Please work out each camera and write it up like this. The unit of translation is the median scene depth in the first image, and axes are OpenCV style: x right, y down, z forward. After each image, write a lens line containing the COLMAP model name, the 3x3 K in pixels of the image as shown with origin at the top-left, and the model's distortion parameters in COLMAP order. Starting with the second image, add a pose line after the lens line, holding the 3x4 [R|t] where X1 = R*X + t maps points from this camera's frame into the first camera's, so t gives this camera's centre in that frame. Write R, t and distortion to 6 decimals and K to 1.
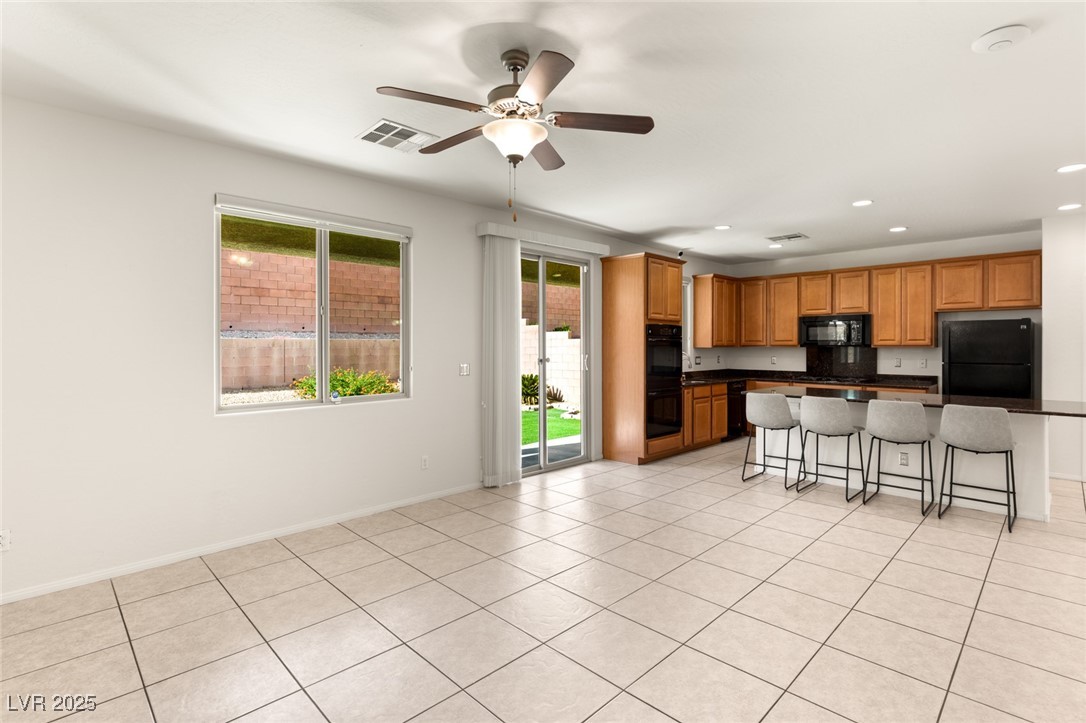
lens RADIAL K [[515.0, 0, 542.3], [0, 515.0, 346.8], [0, 0, 1]] dist [-0.005066, 0.000075]
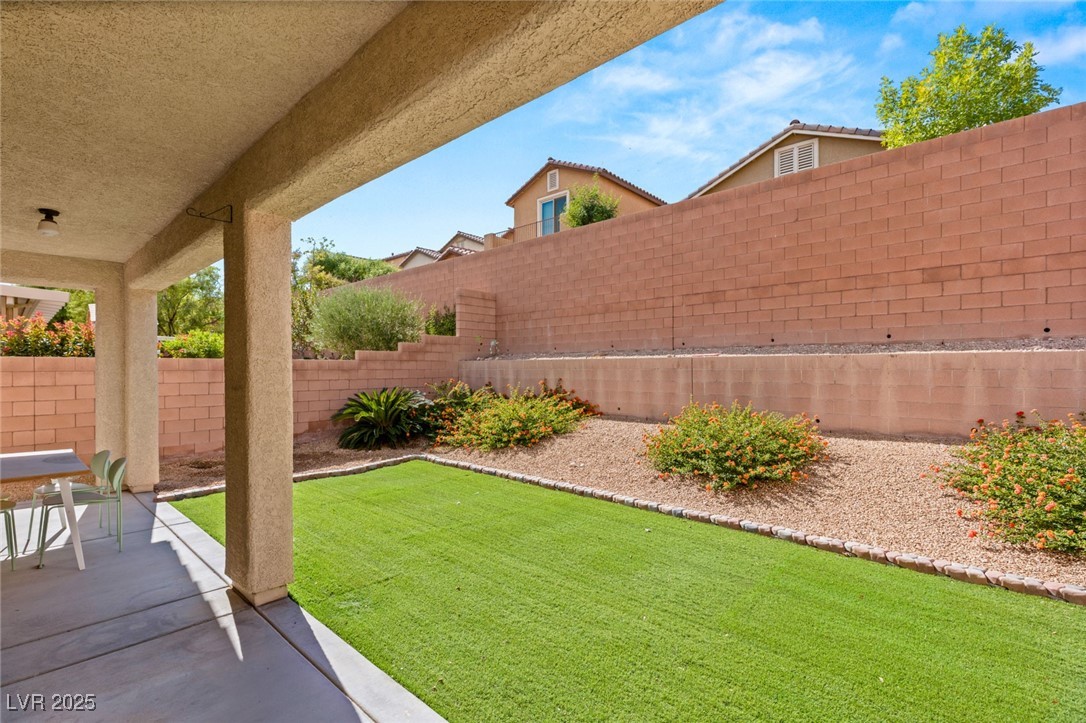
lens RADIAL K [[493.8, 0, 537.1], [0, 493.8, 366.0], [0, 0, 1]] dist [0.002077, 0.000163]
pose [[0.047342, -0.004095, -0.998870, 0.352648], [0.002256, 0.999989, -0.003993, -0.002085], [0.998876, -0.002064, 0.047351, 1.384336]]
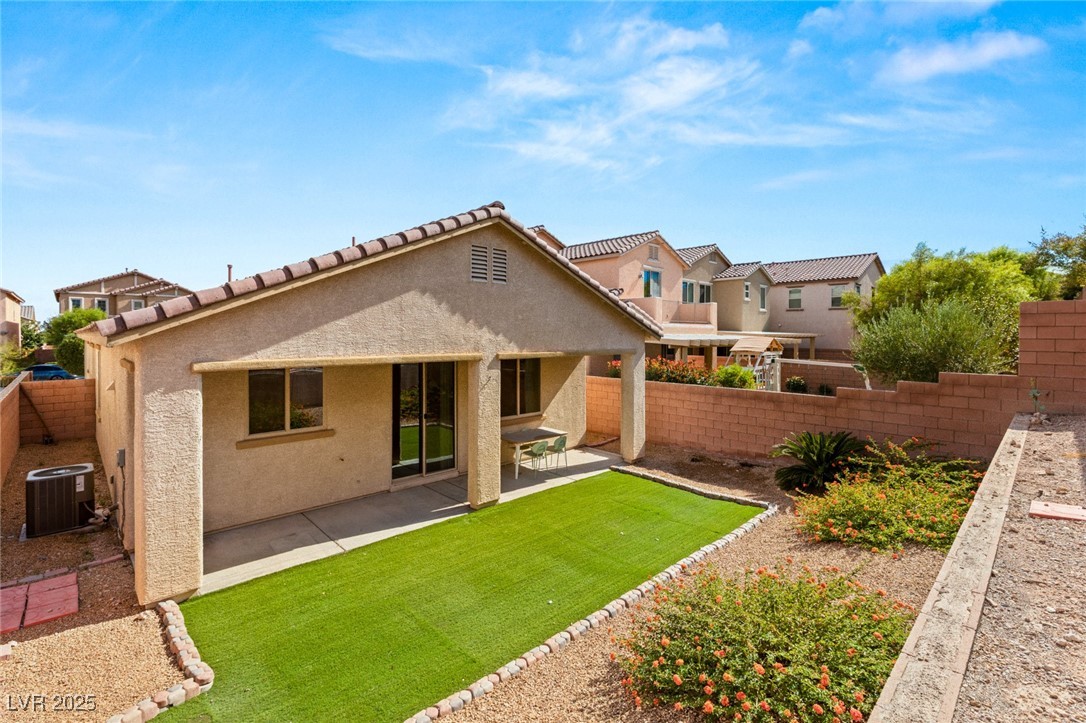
lens RADIAL K [[493.2, 0, 548.0], [0, 493.2, 339.3], [0, 0, 1]] dist [0.002515, 0.000567]
pose [[-0.999948, -0.002582, 0.009900, -0.402823], [-0.002437, 0.999891, 0.014559, -0.239741], [-0.009936, 0.014534, -0.999845, 2.474222]]
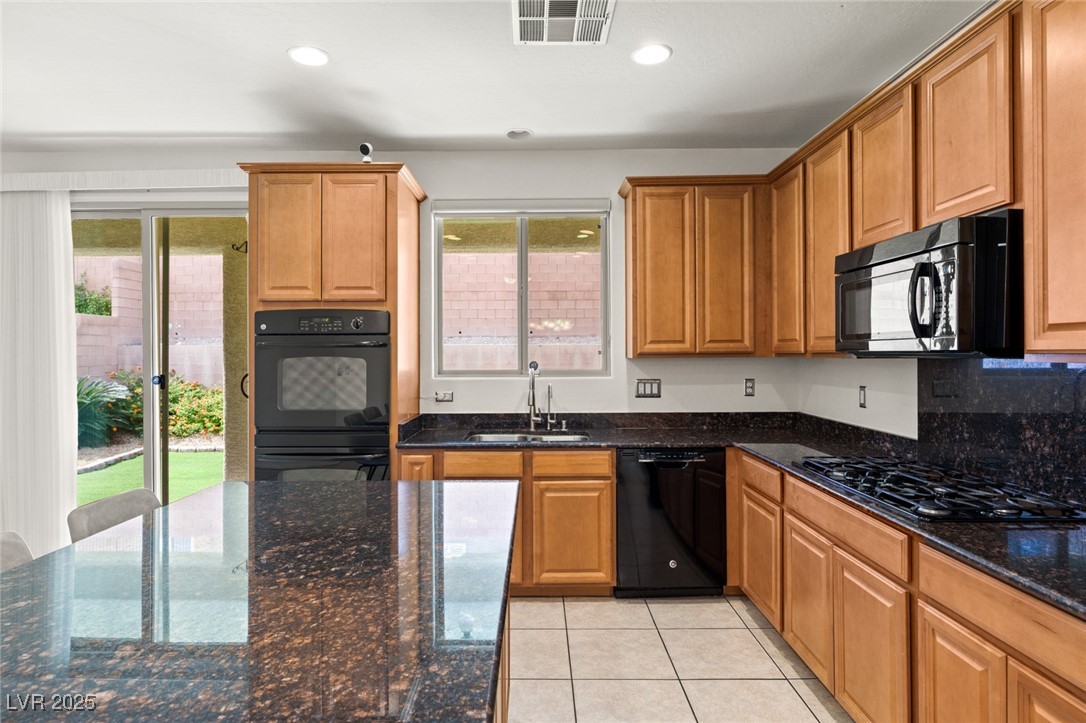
lens RADIAL K [[586.9, 0, 536.2], [0, 586.9, 351.5], [0, 0, 1]] dist [-0.000800, -0.000729]
pose [[0.710482, -0.003153, -0.703708, 0.745884], [0.003869, 0.999992, -0.000574, -0.004668], [0.703705, -0.002315, 0.710489, 0.758277]]
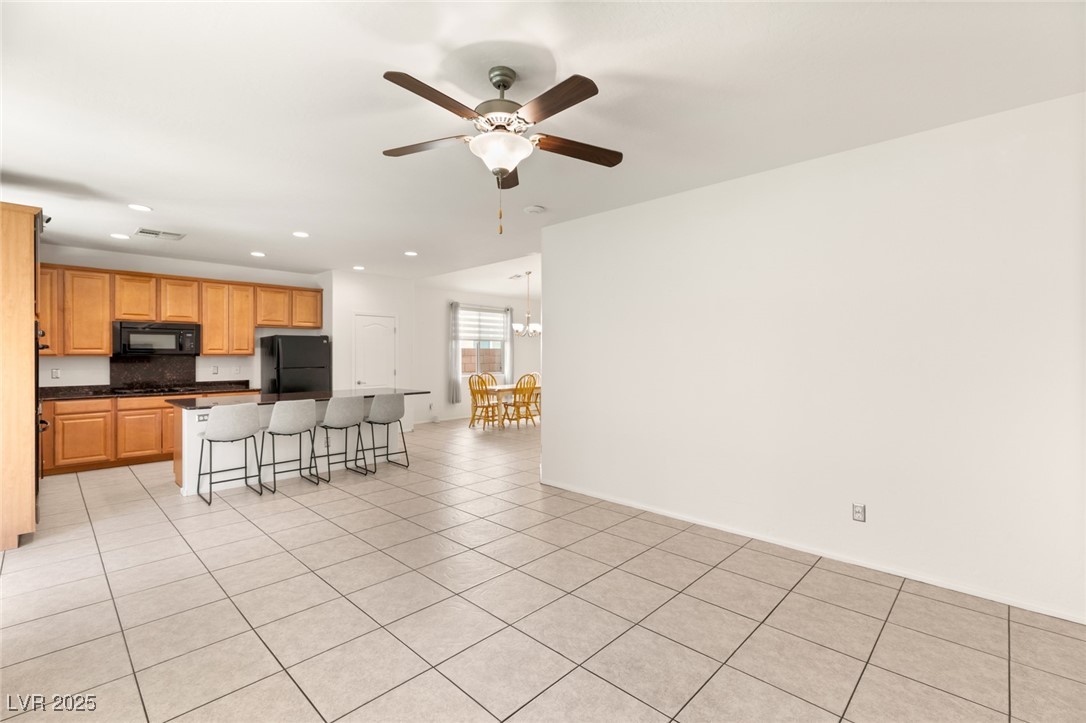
lens RADIAL K [[481.9, 0, 544.1], [0, 481.9, 355.2], [0, 0, 1]] dist [0.003371, 0.000309]
pose [[-0.027977, -0.001721, 0.999607, -0.398649], [0.002066, 0.999996, 0.001780, -0.001296], [-0.999606, 0.002115, -0.027973, 0.368720]]
